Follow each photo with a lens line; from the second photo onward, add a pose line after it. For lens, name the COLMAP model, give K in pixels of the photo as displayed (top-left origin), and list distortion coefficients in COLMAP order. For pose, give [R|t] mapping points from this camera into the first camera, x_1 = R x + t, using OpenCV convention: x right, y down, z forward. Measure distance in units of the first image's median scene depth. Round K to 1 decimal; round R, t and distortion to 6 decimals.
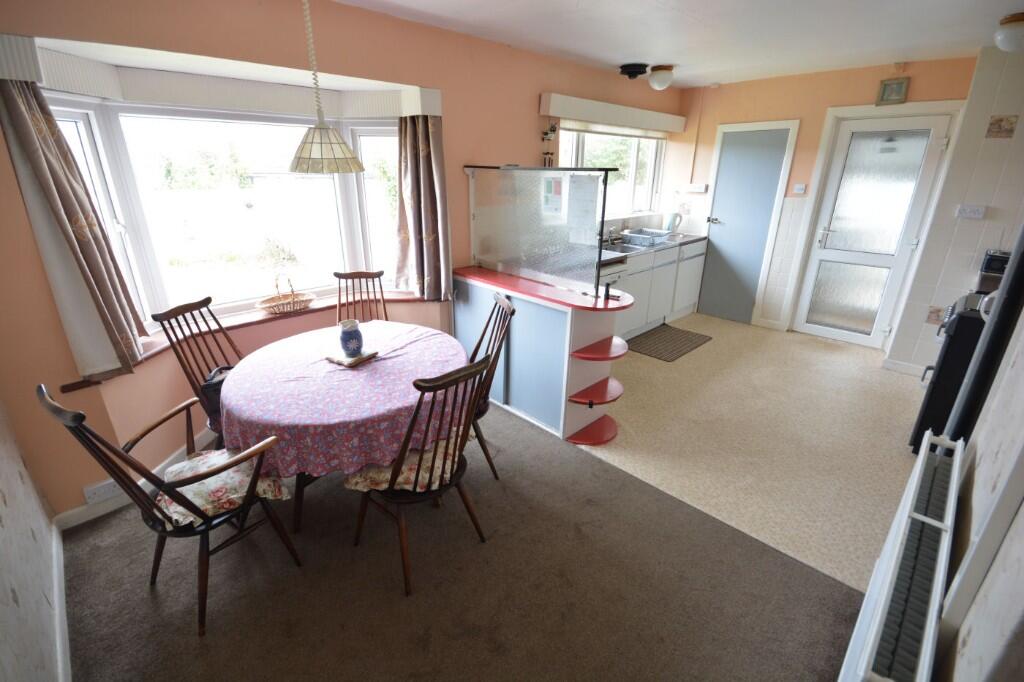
lens RADIAL K [[449.9, 0, 513.3], [0, 449.9, 338.7], [0, 0, 1]] dist [0.000177, 0.000054]
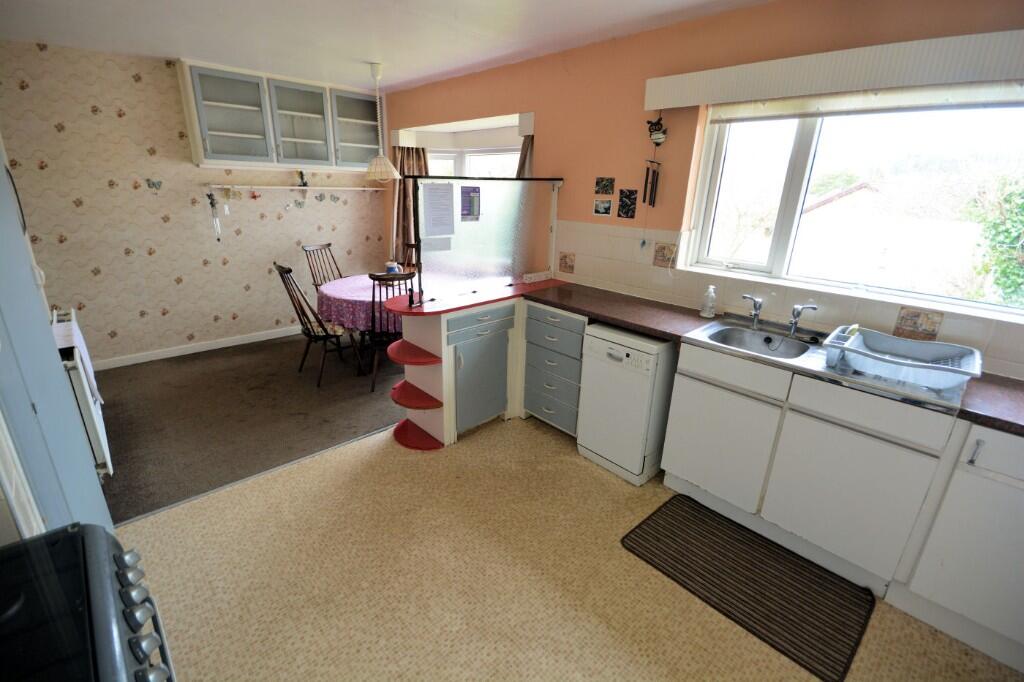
lens RADIAL K [[449.9, 0, 513.5], [0, 449.9, 338.6], [0, 0, 1]] dist [0.000177, 0.000054]
pose [[-0.031397, 0.322956, -0.945893, 0.960422], [-0.374624, 0.873570, 0.310698, -0.340184], [0.926645, 0.364109, 0.093560, 0.925416]]
